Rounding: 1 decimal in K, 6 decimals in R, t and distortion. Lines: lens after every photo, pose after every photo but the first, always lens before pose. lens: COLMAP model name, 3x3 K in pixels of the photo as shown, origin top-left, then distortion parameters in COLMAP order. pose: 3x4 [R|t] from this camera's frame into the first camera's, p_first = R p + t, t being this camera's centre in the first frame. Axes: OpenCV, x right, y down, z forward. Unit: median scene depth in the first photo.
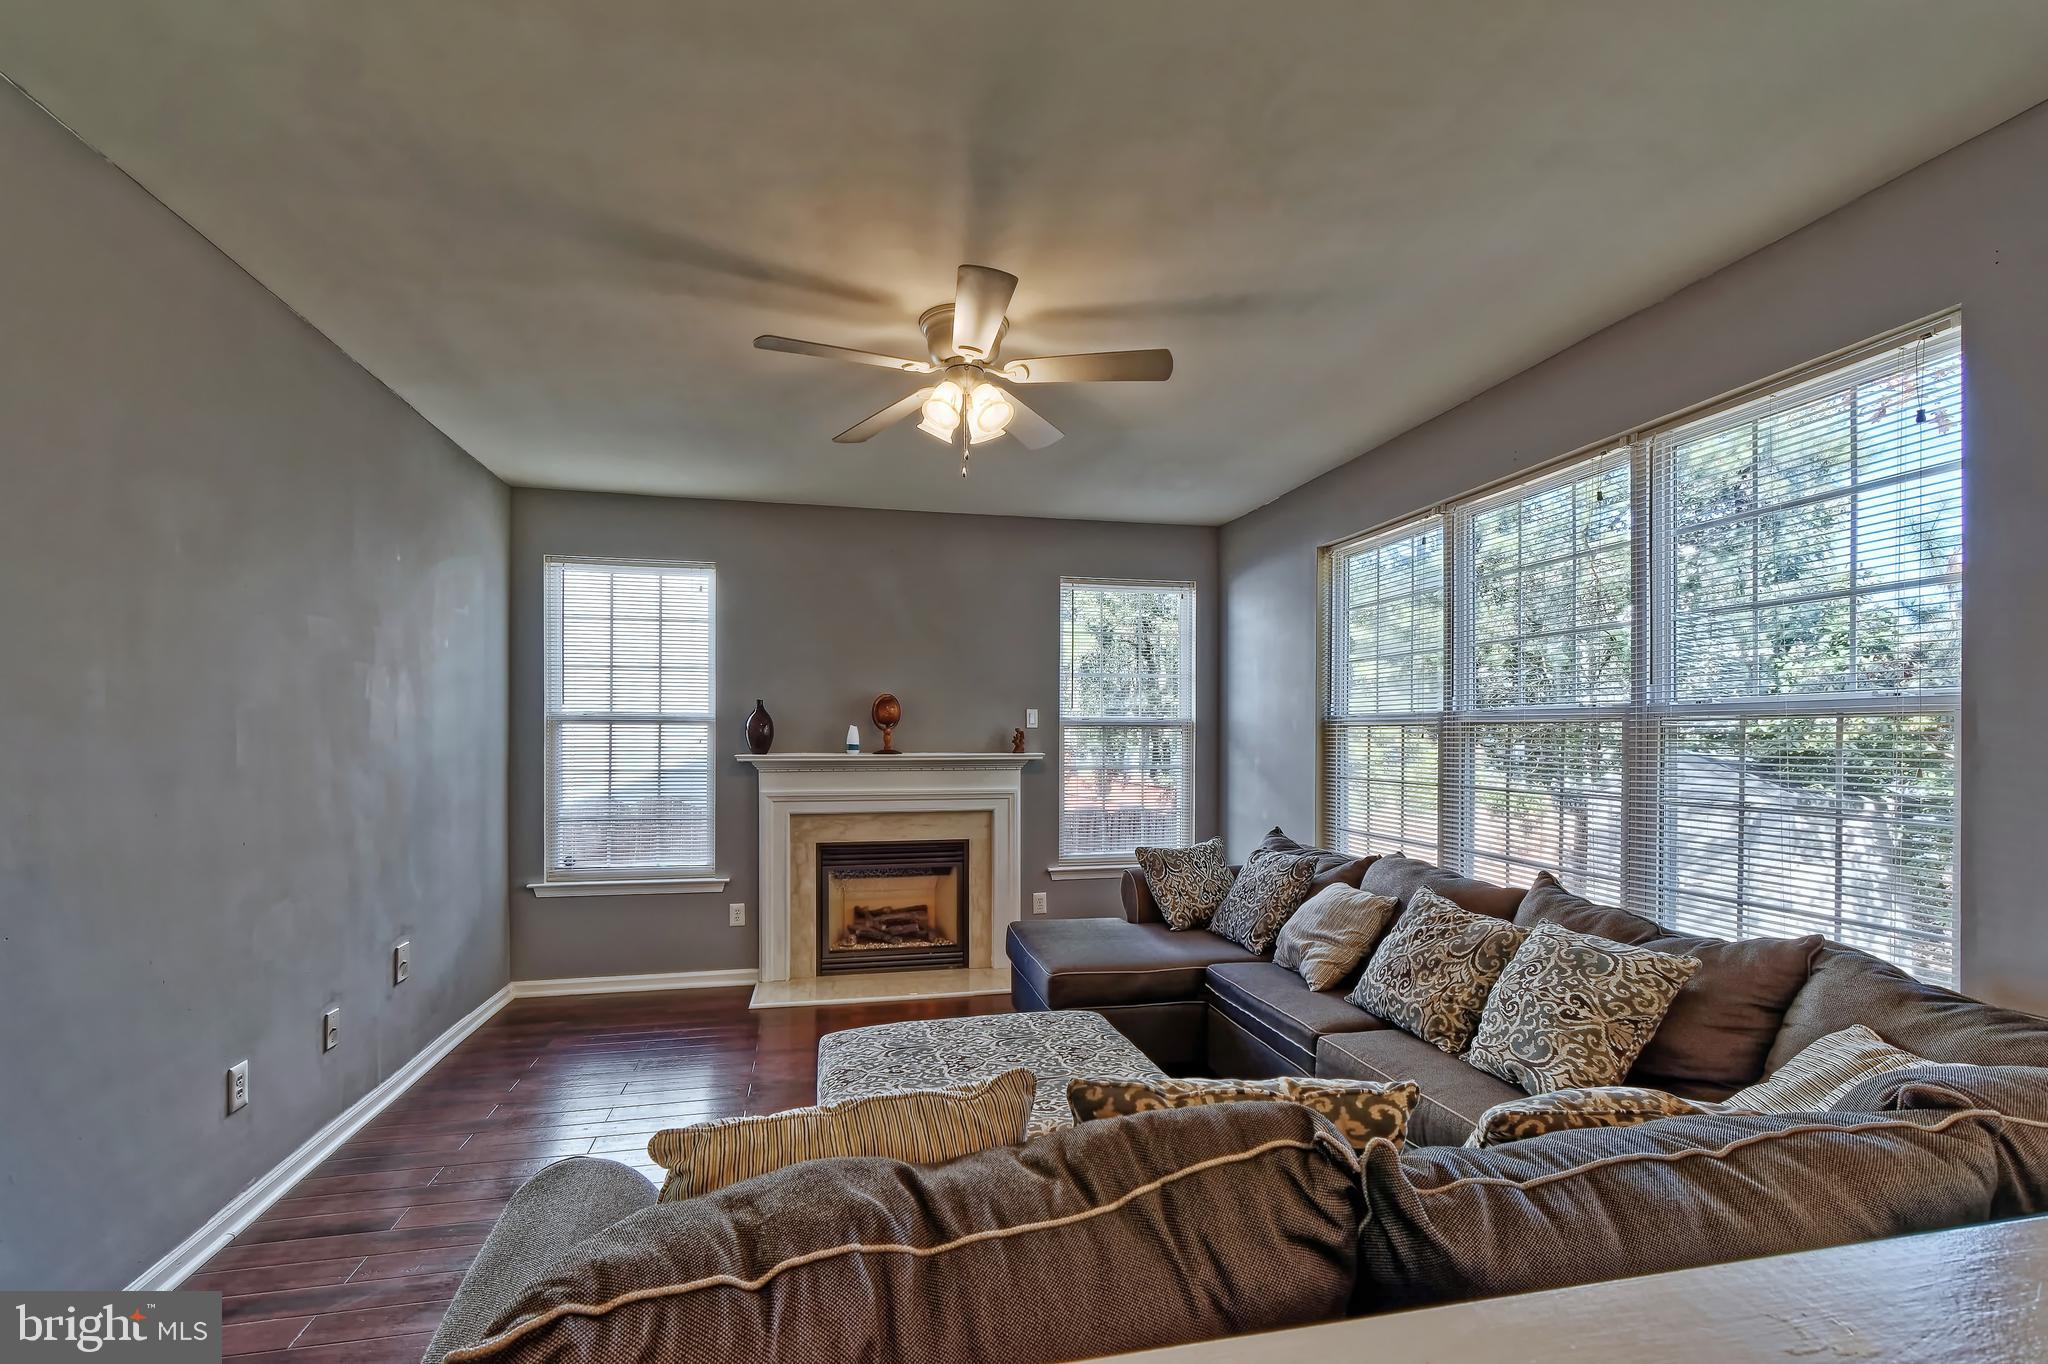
lens RADIAL K [[926.1, 0, 1024.0], [0, 926.1, 735.5], [0, 0, 1]] dist [-0.000197, -0.000492]
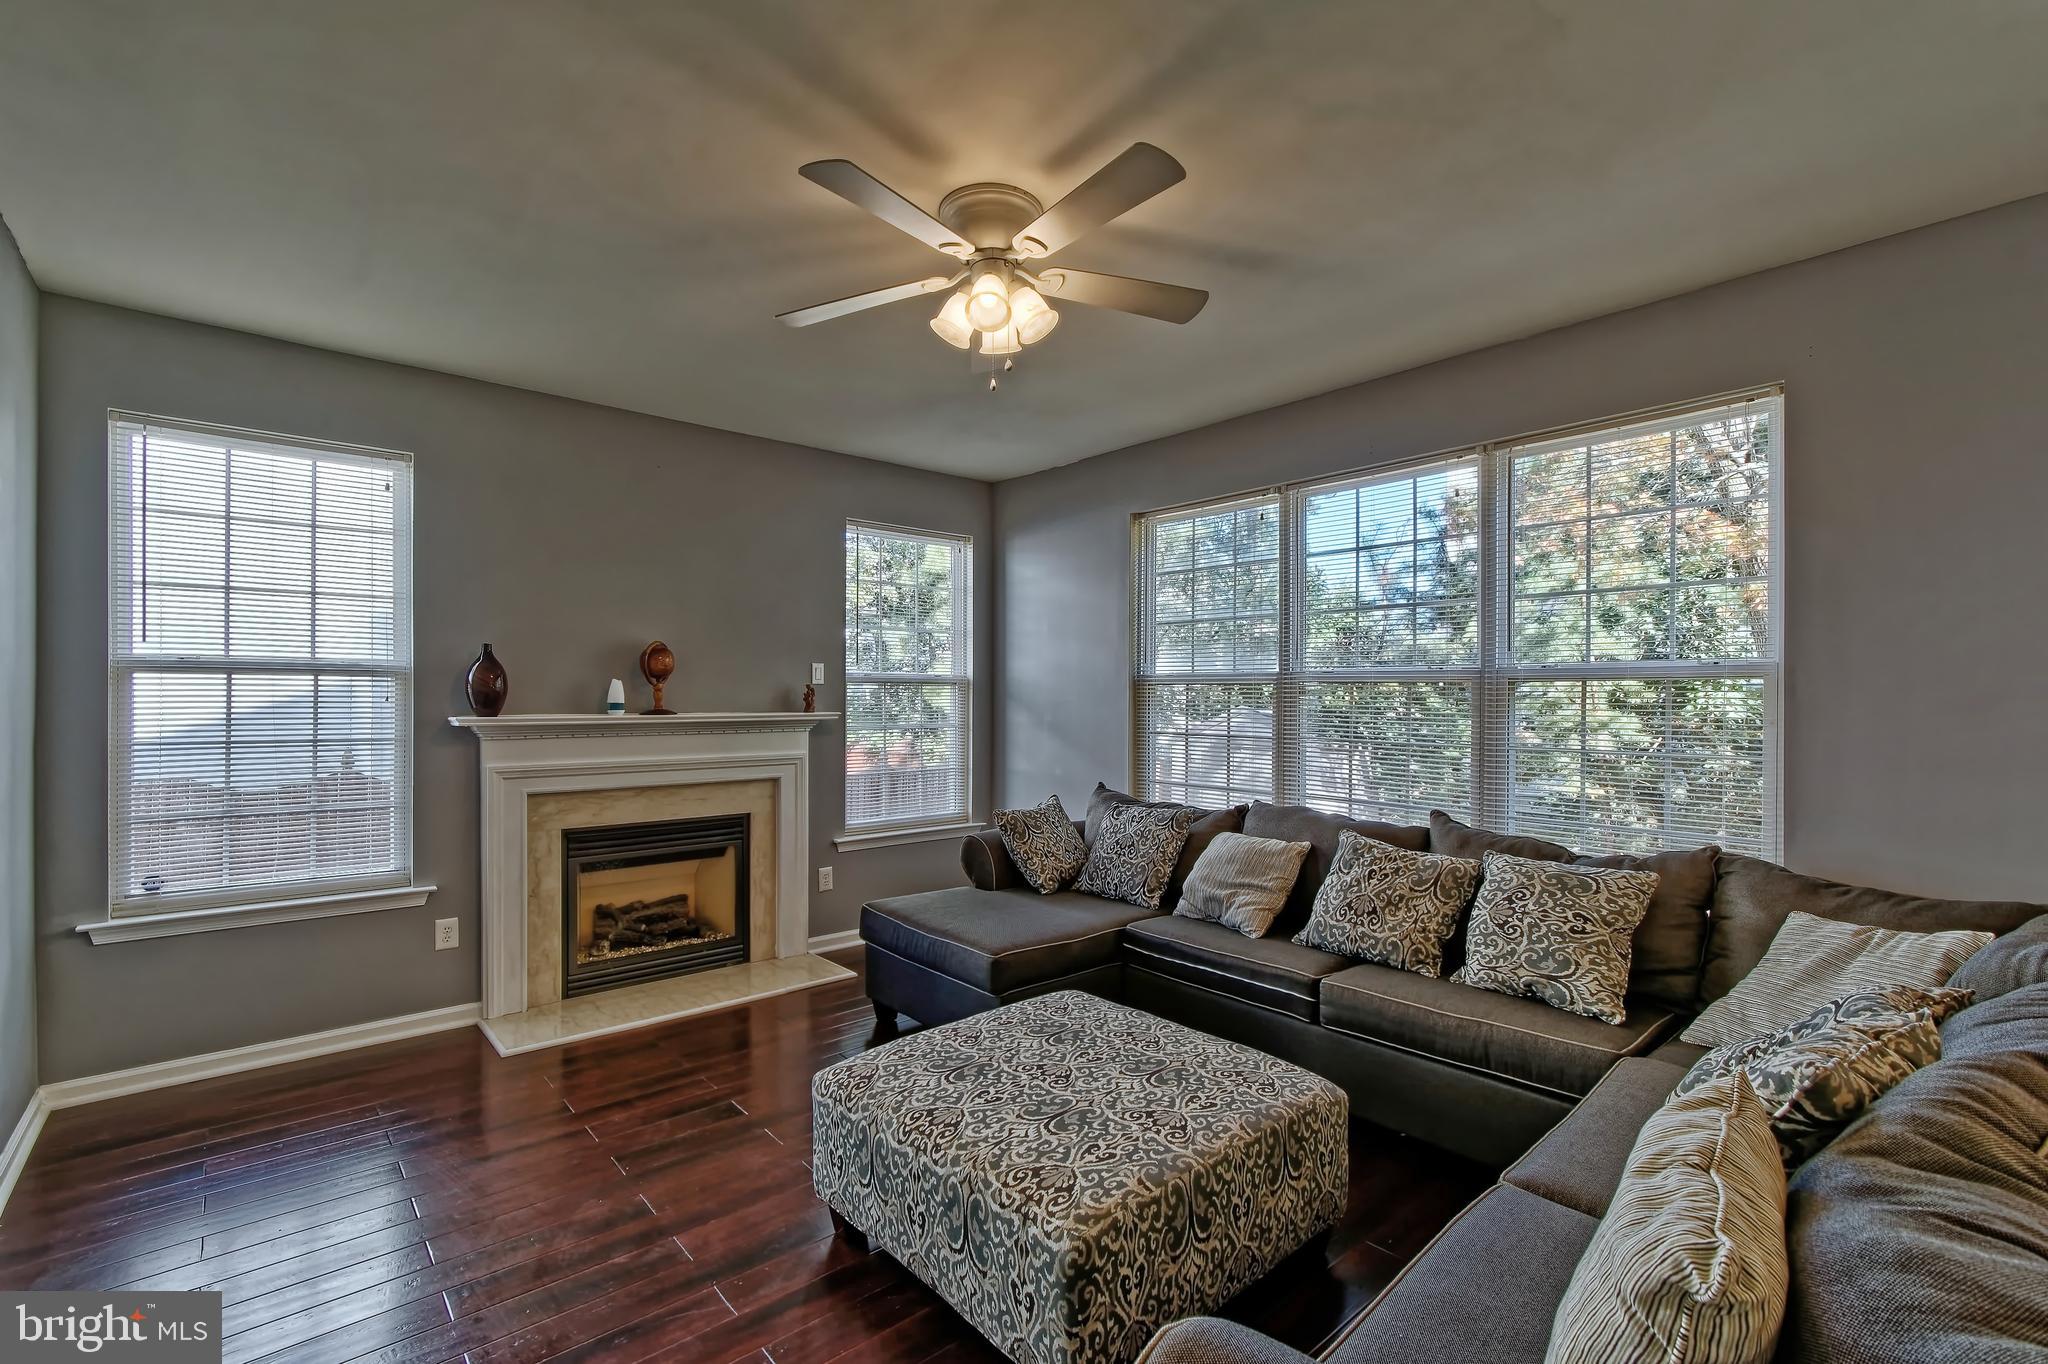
lens RADIAL K [[912.4, 0, 1025.5], [0, 912.4, 695.3], [0, 0, 1]] dist [0.000977, -0.000248]
pose [[0.878094, 0.001269, 0.478487, -0.256215], [-0.001974, 0.999998, 0.000971, 0.001383], [-0.478484, -0.001798, 0.878094, 0.139837]]
